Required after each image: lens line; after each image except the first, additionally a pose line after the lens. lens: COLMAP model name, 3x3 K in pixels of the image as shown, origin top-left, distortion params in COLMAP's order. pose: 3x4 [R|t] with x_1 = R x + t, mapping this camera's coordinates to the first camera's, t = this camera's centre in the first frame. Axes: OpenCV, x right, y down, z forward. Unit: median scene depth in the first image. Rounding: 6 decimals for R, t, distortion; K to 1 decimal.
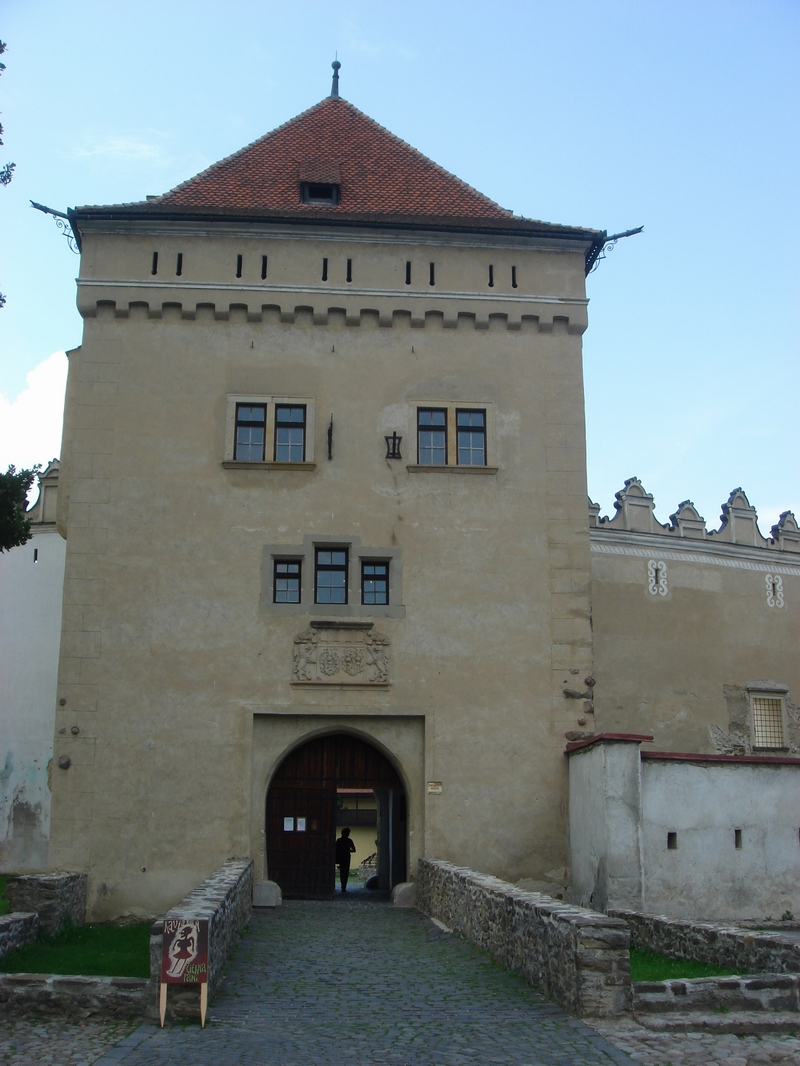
lens RADIAL K [[1305.0, 0, 400.0], [0, 1305.0, 533.0], [0, 0, 1]] dist [-0.164570, 0.086492]
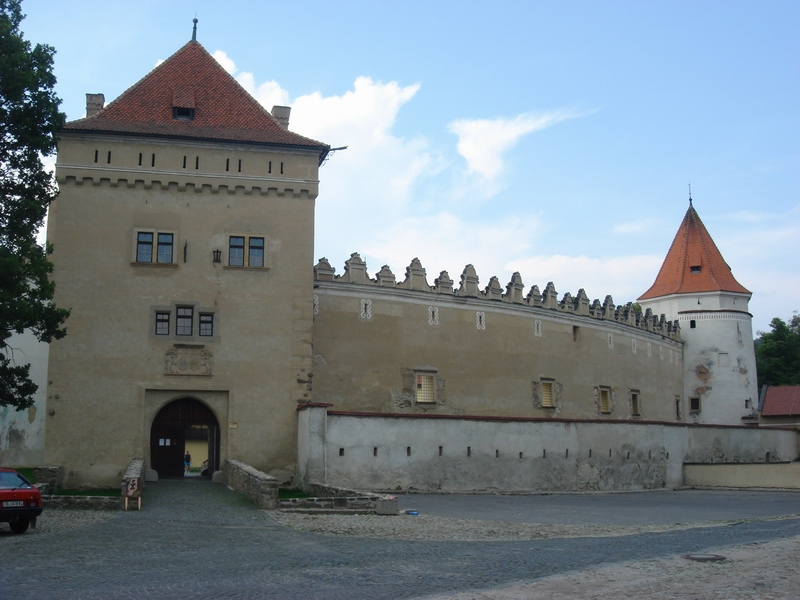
lens RADIAL K [[979.3, 0, 400.0], [0, 979.3, 300.0], [0, 0, 1]] dist [-0.164570, 0.086492]
pose [[0.986523, 0.022527, 0.162064, 0.031624], [-0.035765, 0.996214, 0.079239, -0.128282], [-0.159666, -0.083967, 0.983594, -0.524243]]
